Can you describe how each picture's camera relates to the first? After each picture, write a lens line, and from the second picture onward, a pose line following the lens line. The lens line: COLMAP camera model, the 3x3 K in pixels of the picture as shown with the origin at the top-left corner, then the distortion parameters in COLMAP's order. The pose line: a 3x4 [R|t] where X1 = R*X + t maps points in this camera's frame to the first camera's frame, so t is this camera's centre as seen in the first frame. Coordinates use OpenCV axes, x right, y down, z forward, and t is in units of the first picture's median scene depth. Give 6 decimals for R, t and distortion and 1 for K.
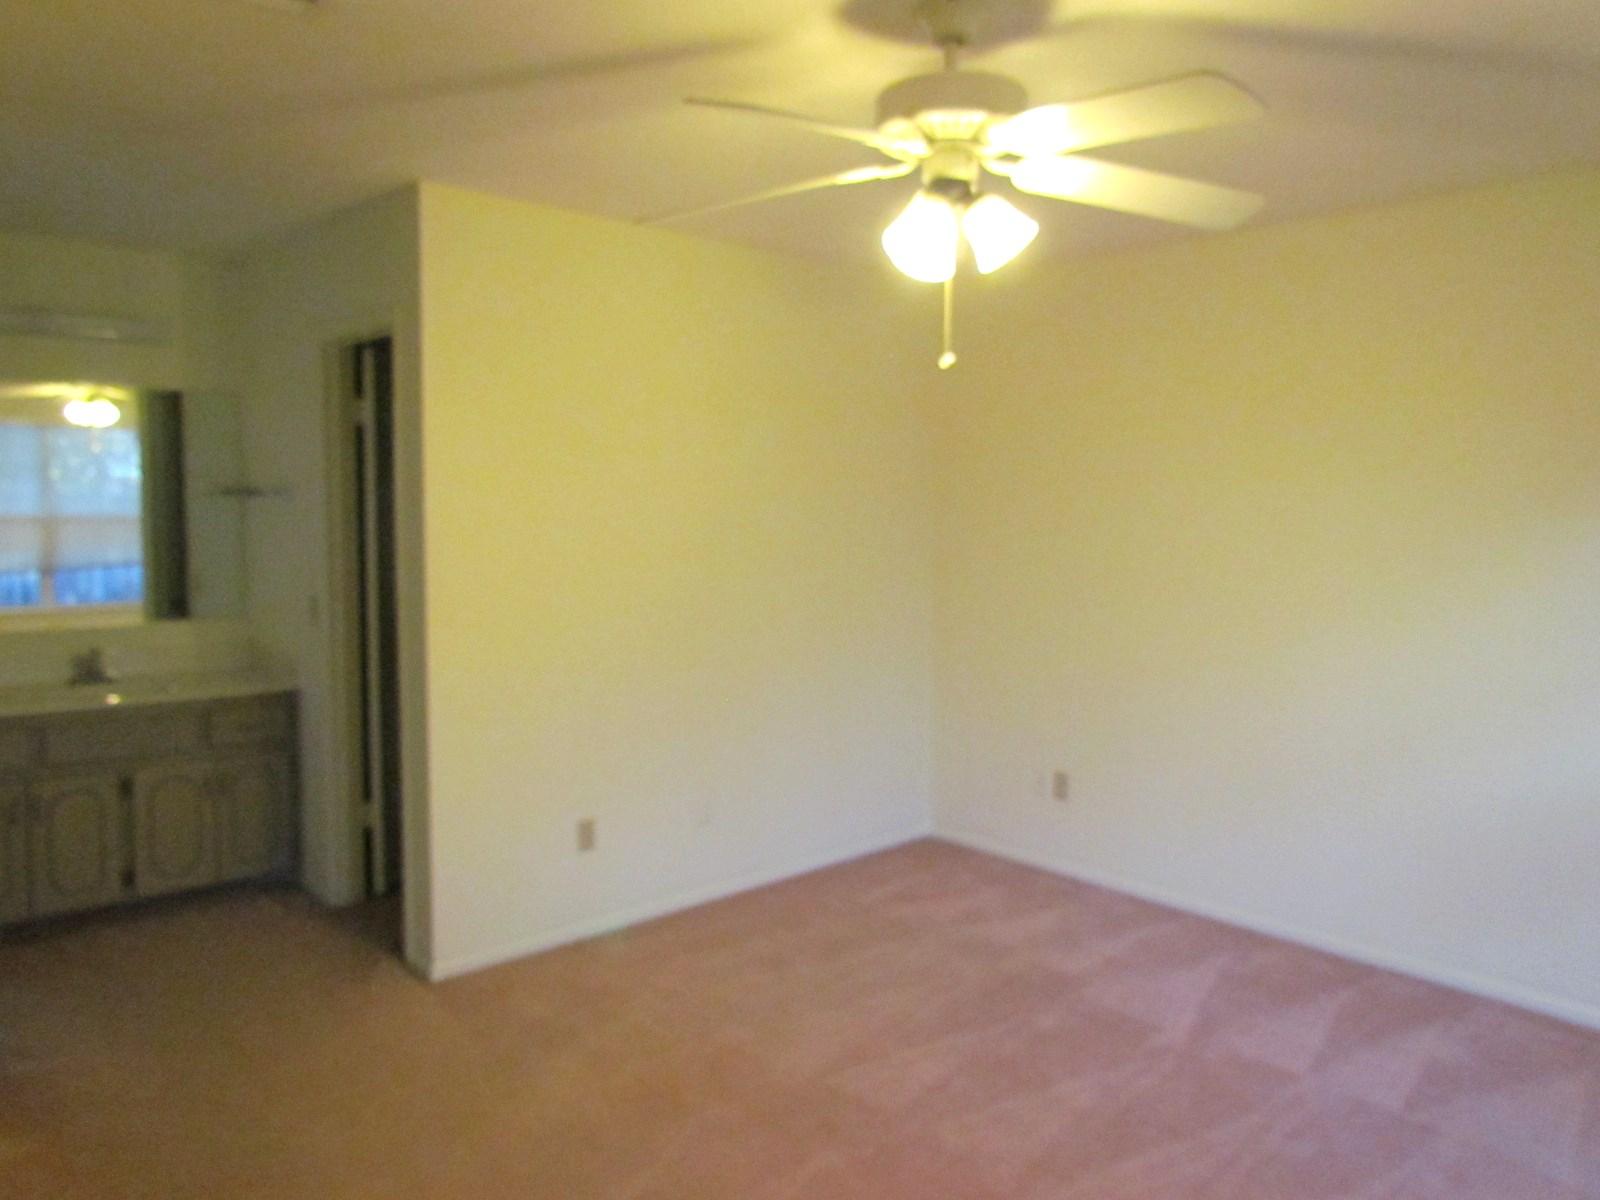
lens RADIAL K [[1147.9, 0, 792.2], [0, 1147.9, 584.4], [0, 0, 1]] dist [-0.050804, 0.046105]
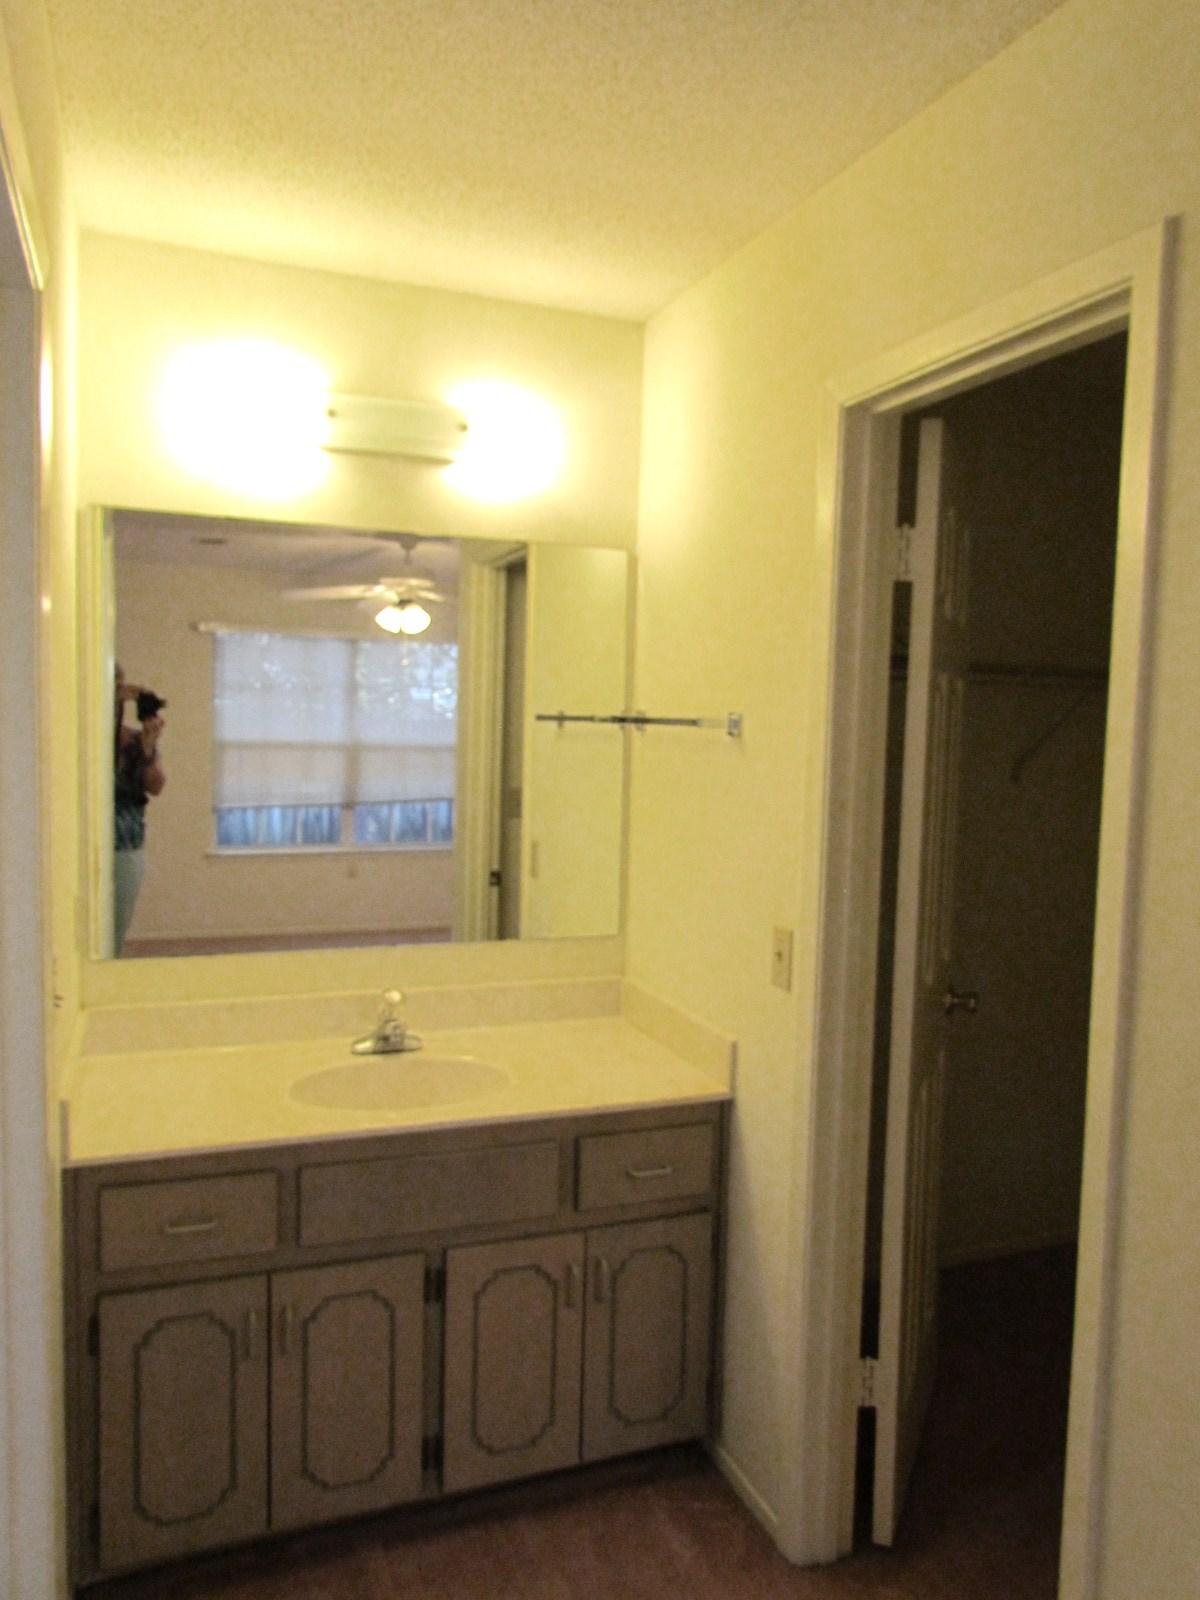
lens RADIAL K [[1147.9, 0, 600.0], [0, 1147.9, 800.0], [0, 0, 1]] dist [-0.050804, 0.046105]
pose [[0.930347, 0.038886, -0.364613, -0.322534], [-0.043994, 0.999015, -0.005711, -0.040758], [0.364031, 0.021354, 0.931142, 0.515226]]
